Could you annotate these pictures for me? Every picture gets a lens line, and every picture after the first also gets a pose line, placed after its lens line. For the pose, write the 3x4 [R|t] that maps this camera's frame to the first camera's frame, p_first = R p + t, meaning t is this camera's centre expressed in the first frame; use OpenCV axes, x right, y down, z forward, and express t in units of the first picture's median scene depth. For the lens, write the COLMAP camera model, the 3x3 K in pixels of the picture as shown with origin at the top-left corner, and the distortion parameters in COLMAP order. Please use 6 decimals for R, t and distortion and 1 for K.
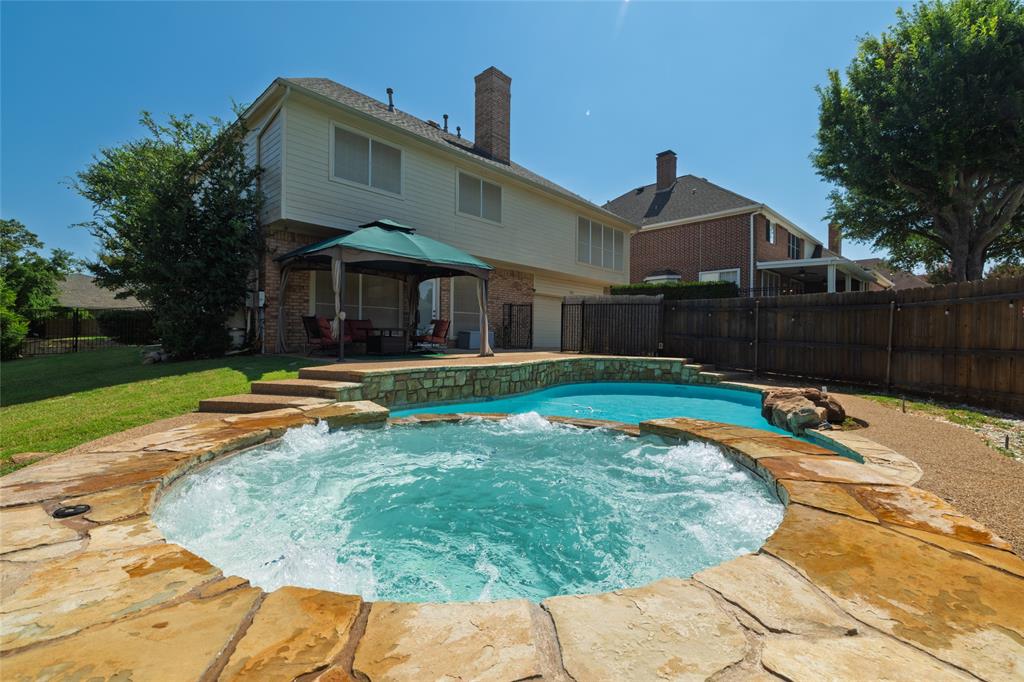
lens RADIAL K [[444.3, 0, 508.2], [0, 444.3, 339.4], [0, 0, 1]] dist [0.003788, 0.000521]
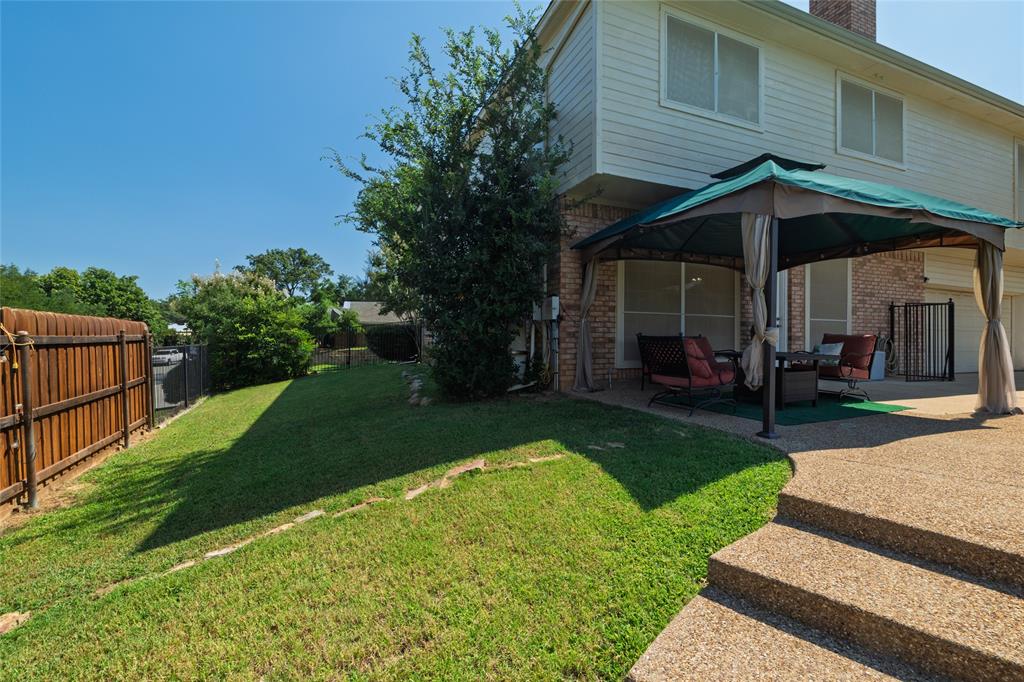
lens RADIAL K [[444.3, 0, 515.0], [0, 444.3, 343.5], [0, 0, 1]] dist [0.003788, 0.000521]
pose [[0.911264, -0.002738, -0.411813, -0.333586], [0.000281, 0.999982, -0.006027, -0.033550], [0.411822, 0.005377, 0.911249, 0.372603]]
